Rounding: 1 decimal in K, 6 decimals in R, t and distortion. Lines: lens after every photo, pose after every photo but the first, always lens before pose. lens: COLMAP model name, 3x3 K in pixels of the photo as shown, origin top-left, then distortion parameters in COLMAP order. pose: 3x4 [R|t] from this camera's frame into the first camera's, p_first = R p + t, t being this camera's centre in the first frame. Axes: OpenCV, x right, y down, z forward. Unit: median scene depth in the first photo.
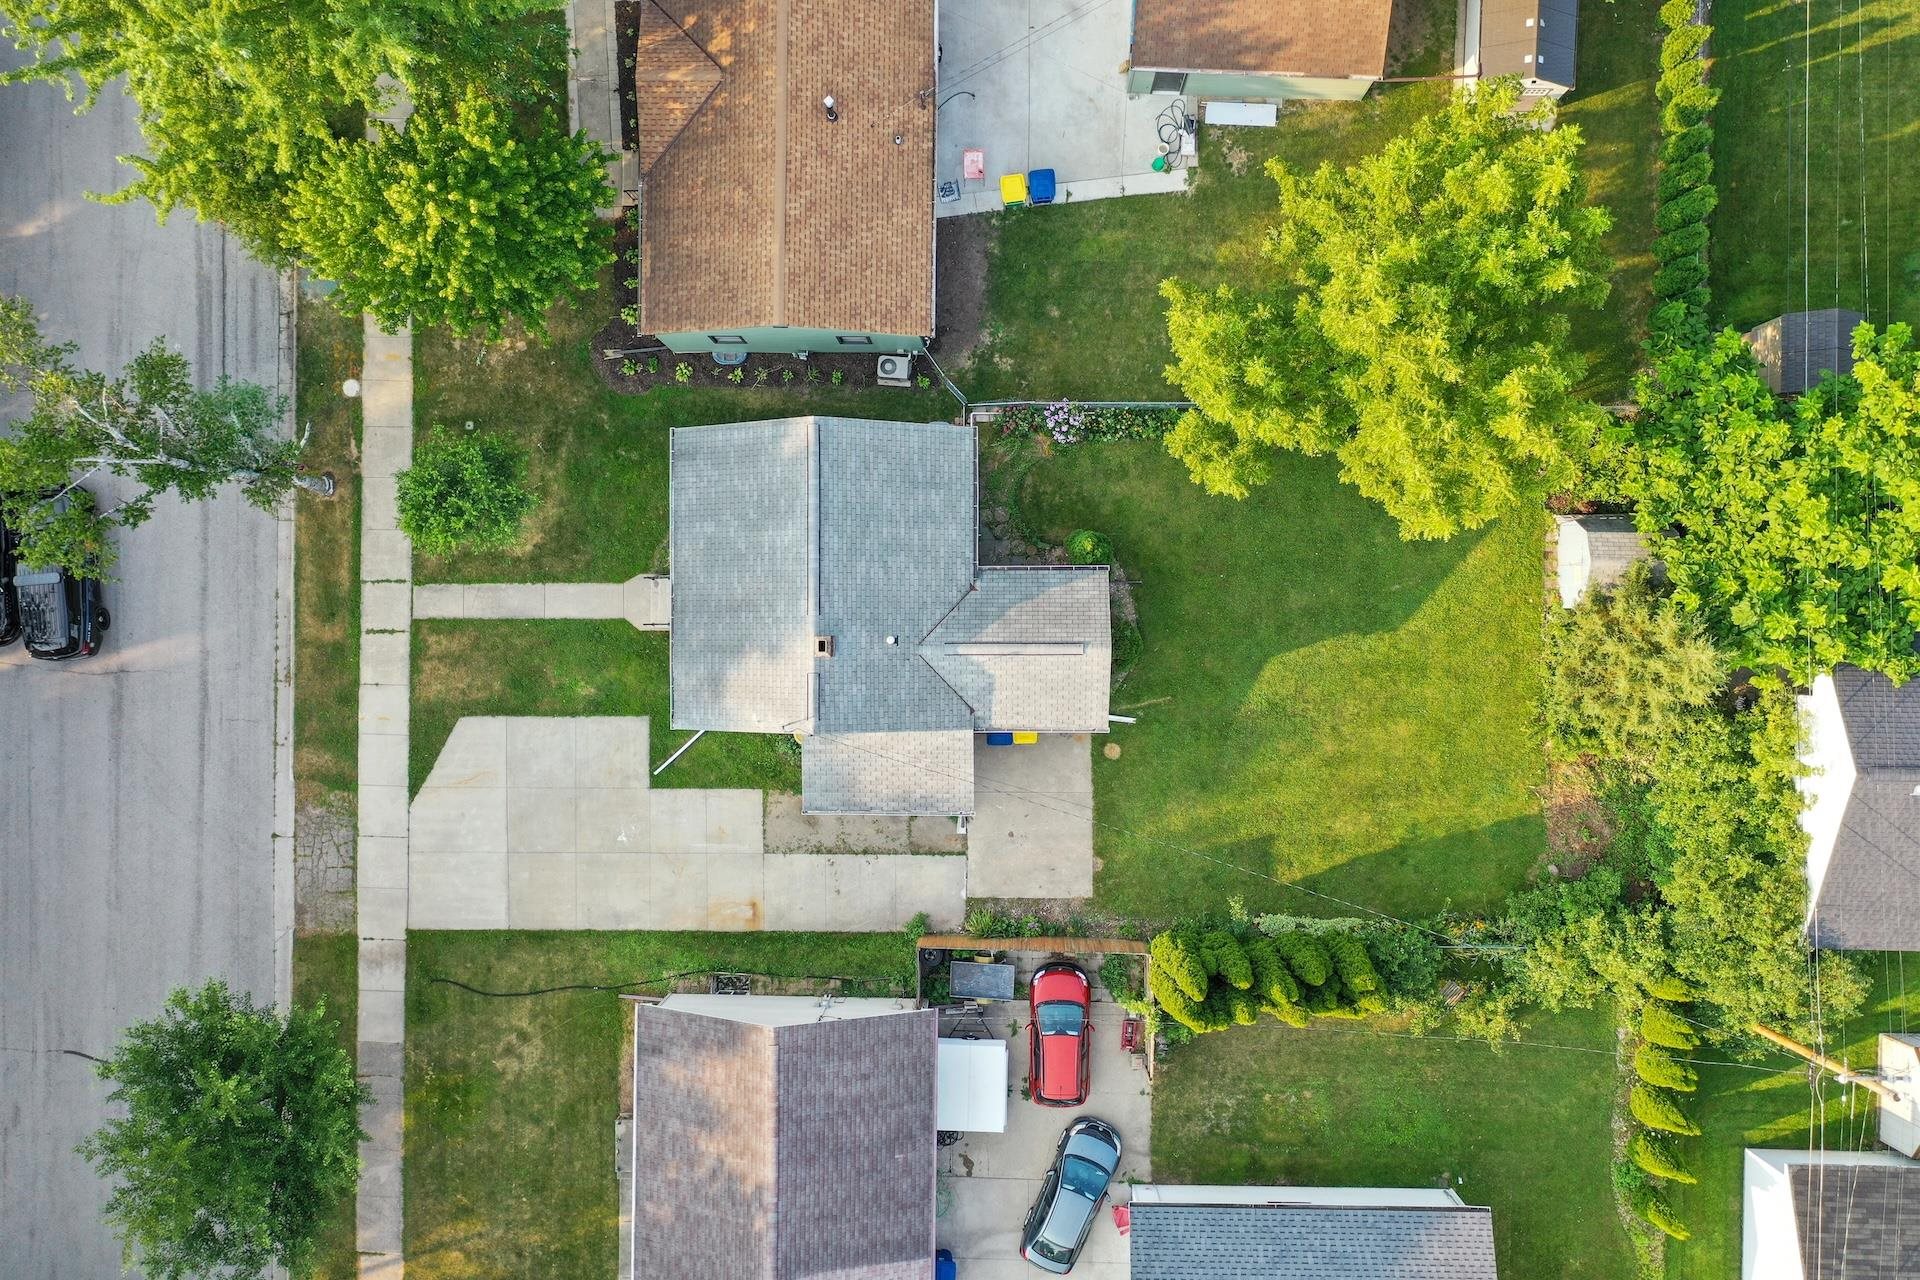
lens RADIAL K [[1533.9, 0, 960.0], [0, 1533.9, 640.0], [0, 0, 1]] dist [0.006128, 0.005177]
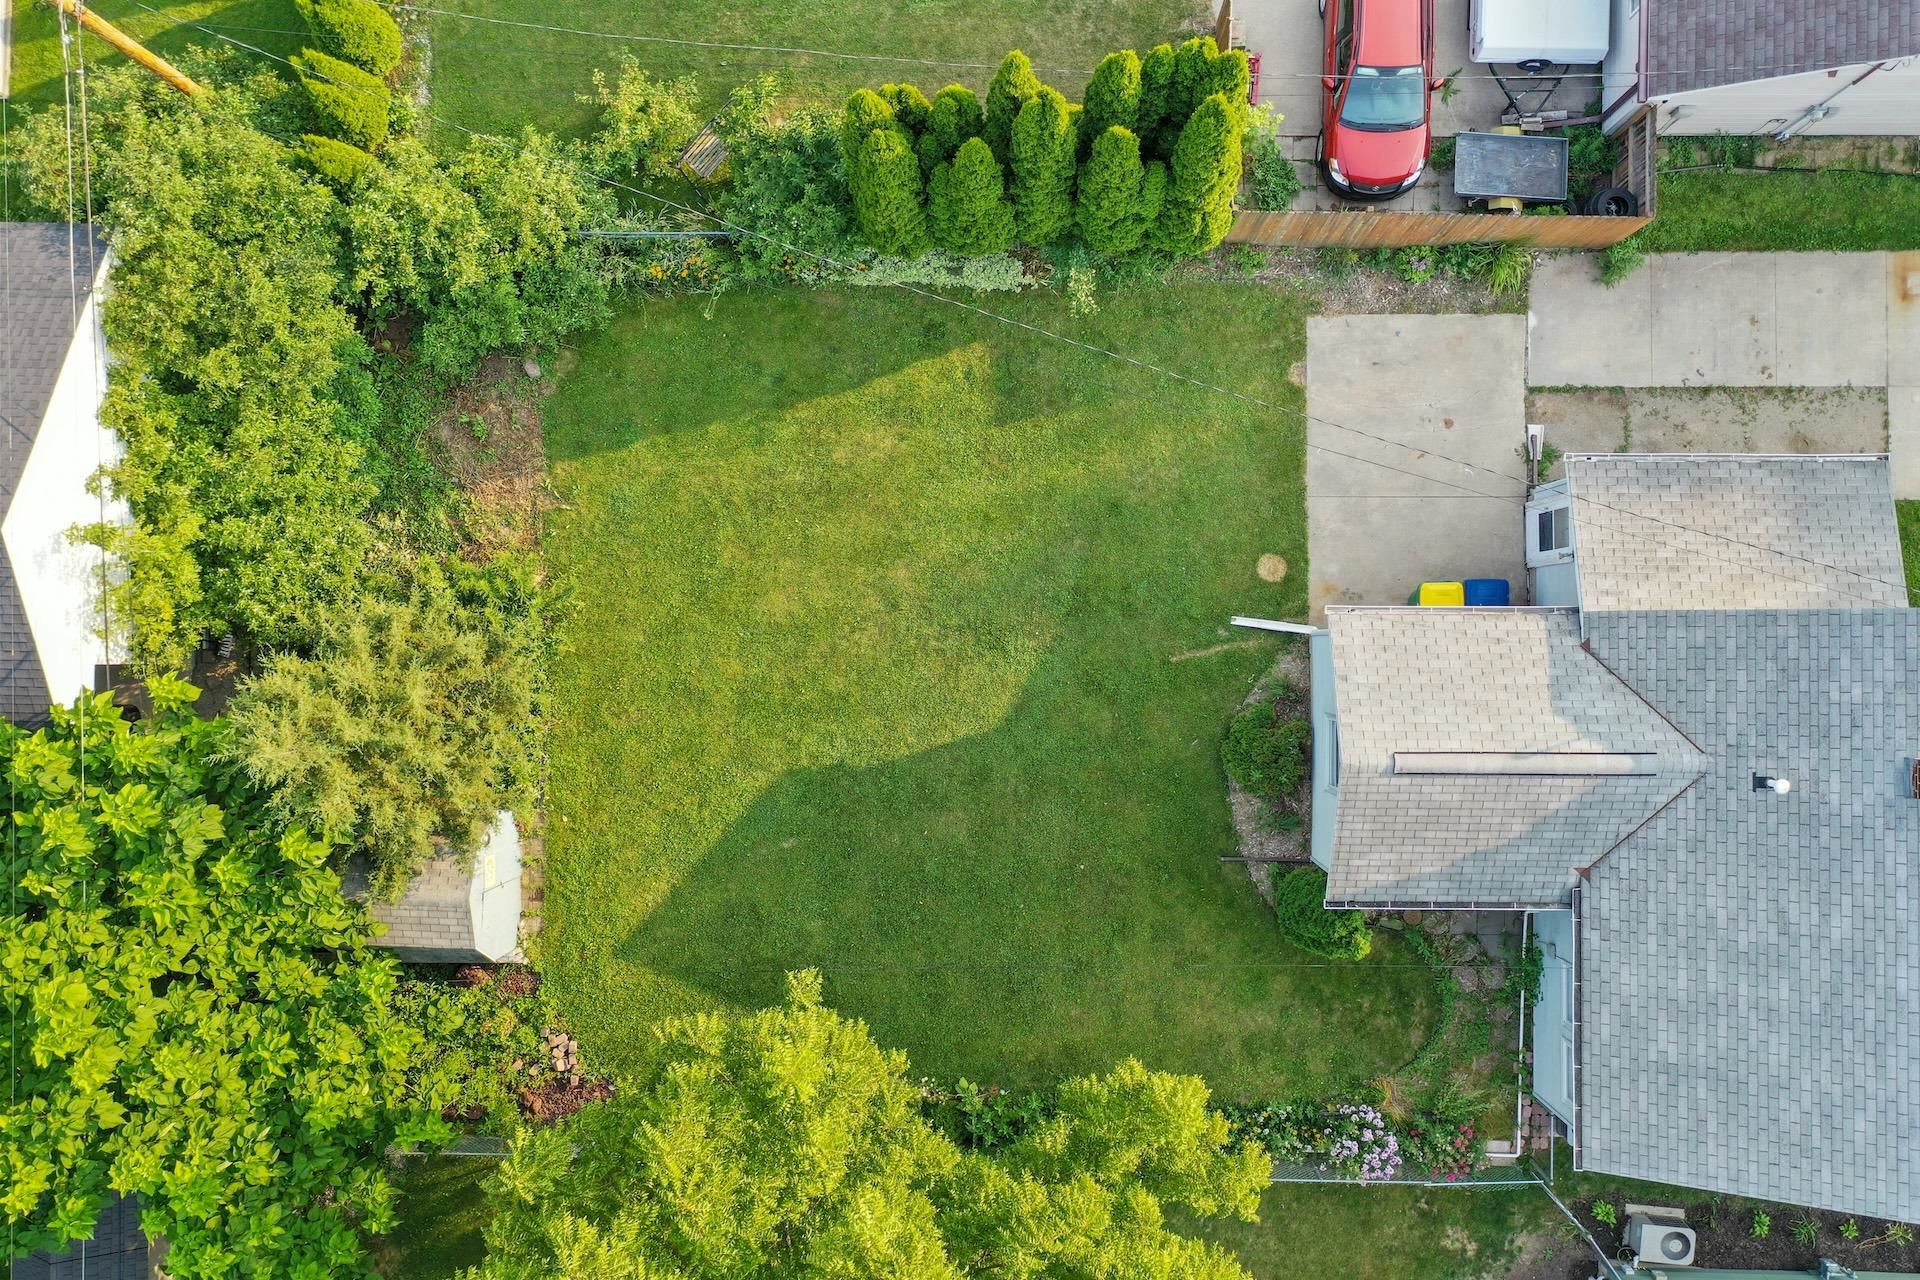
lens RADIAL K [[1510.5, 0, 954.2], [0, 1510.5, 645.5], [0, 0, 1]] dist [0.004897, -0.000355]
pose [[-0.998116, -0.004996, 0.061153, 0.197147], [0.005312, -0.999973, 0.005003, 0.042069], [0.061126, 0.005318, 0.998116, 0.449757]]
